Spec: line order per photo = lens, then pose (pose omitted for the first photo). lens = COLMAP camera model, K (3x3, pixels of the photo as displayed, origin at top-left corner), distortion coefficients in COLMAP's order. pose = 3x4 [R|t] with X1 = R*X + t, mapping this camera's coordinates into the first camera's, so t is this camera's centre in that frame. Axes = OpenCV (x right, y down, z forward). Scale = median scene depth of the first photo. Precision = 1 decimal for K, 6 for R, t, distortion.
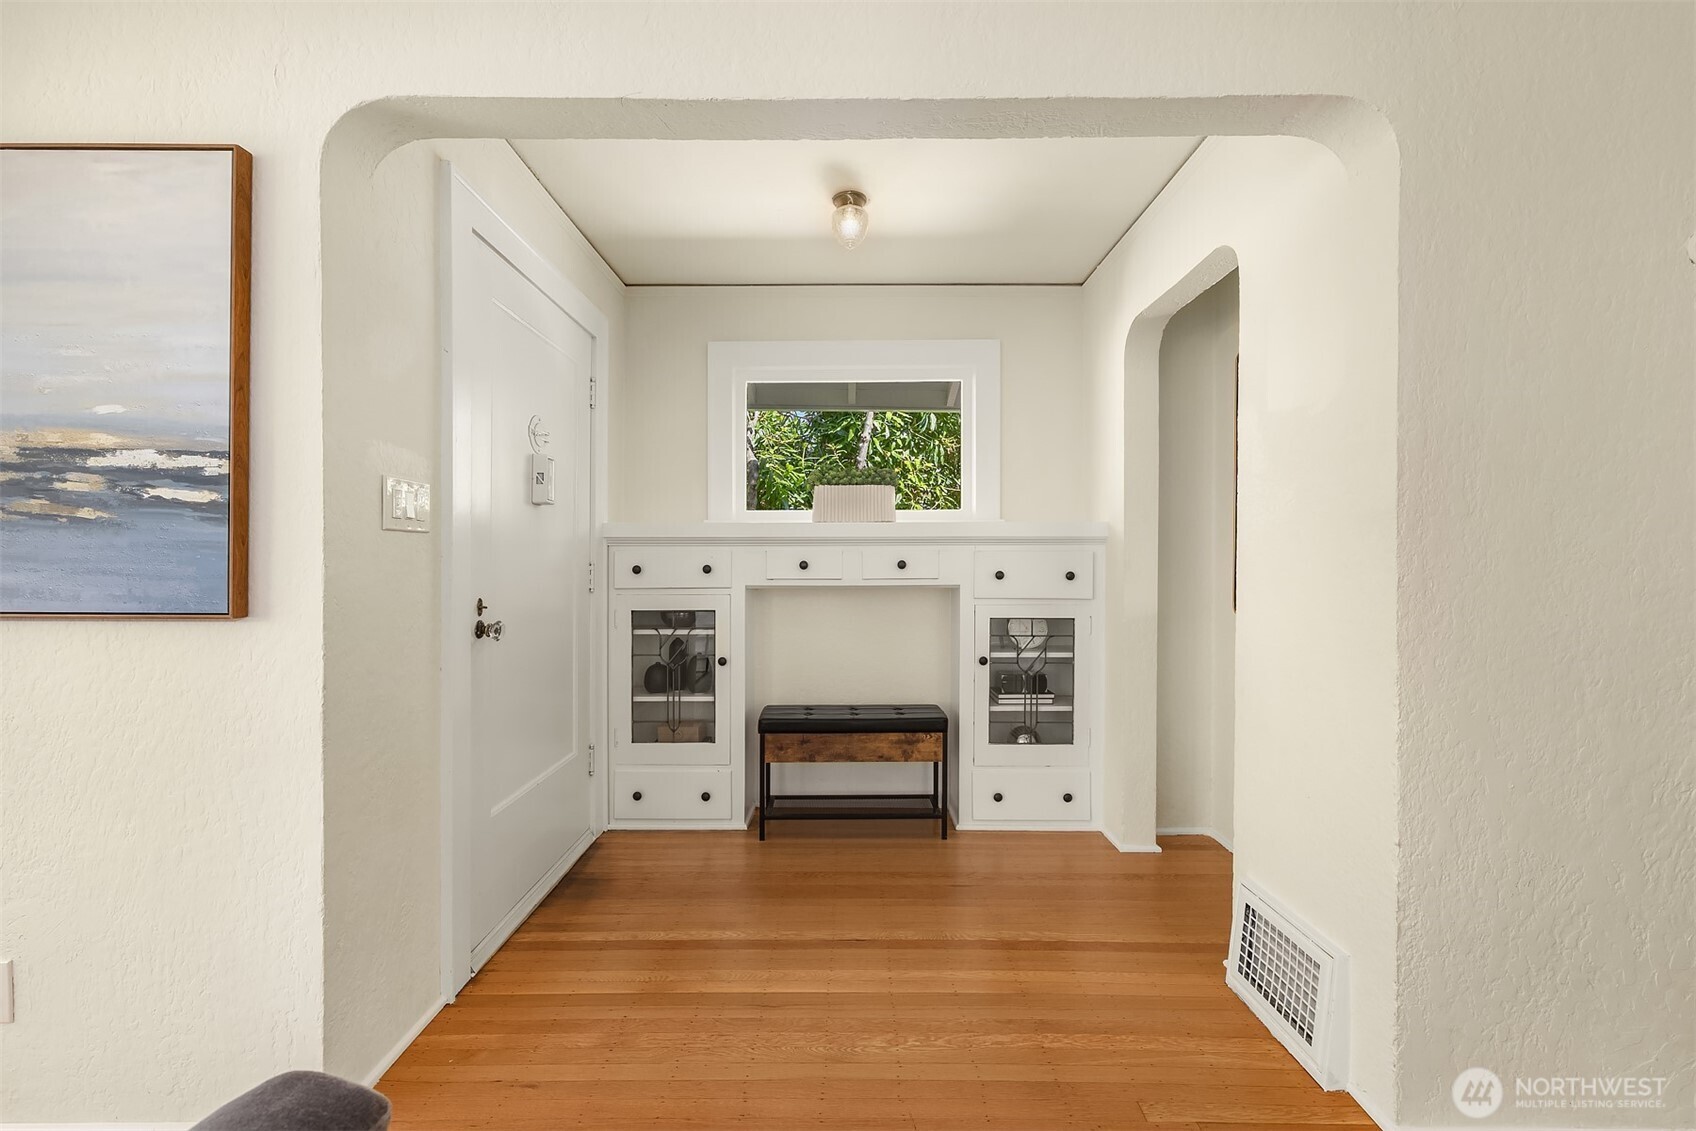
lens RADIAL K [[682.1, 0, 859.2], [0, 682.1, 556.7], [0, 0, 1]] dist [-0.002364, 0.000310]
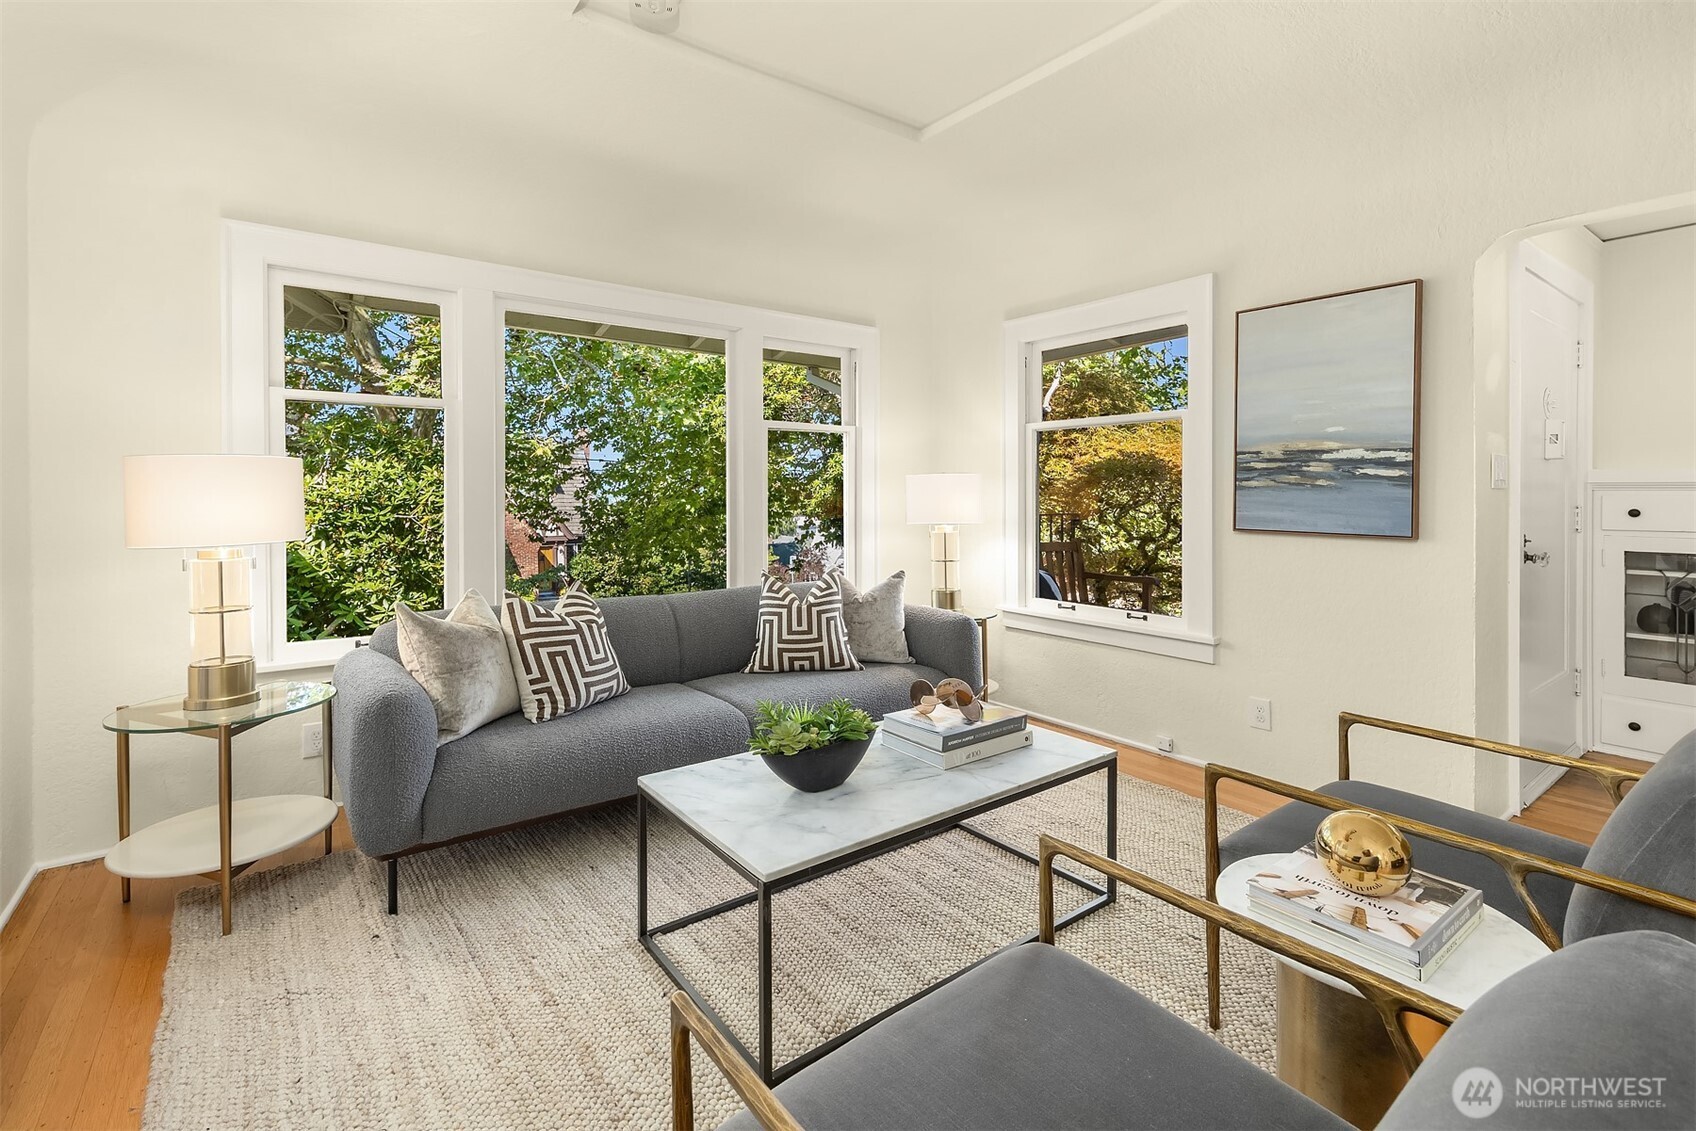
lens RADIAL K [[728.1, 0, 826.5], [0, 728.1, 491.5], [0, 0, 1]] dist [-0.002063, 0.000221]
pose [[0.559532, 0.000077, -0.828808, -0.189573], [0.006469, 0.999969, 0.004461, -0.056024], [0.828783, -0.007858, 0.559515, -1.368913]]
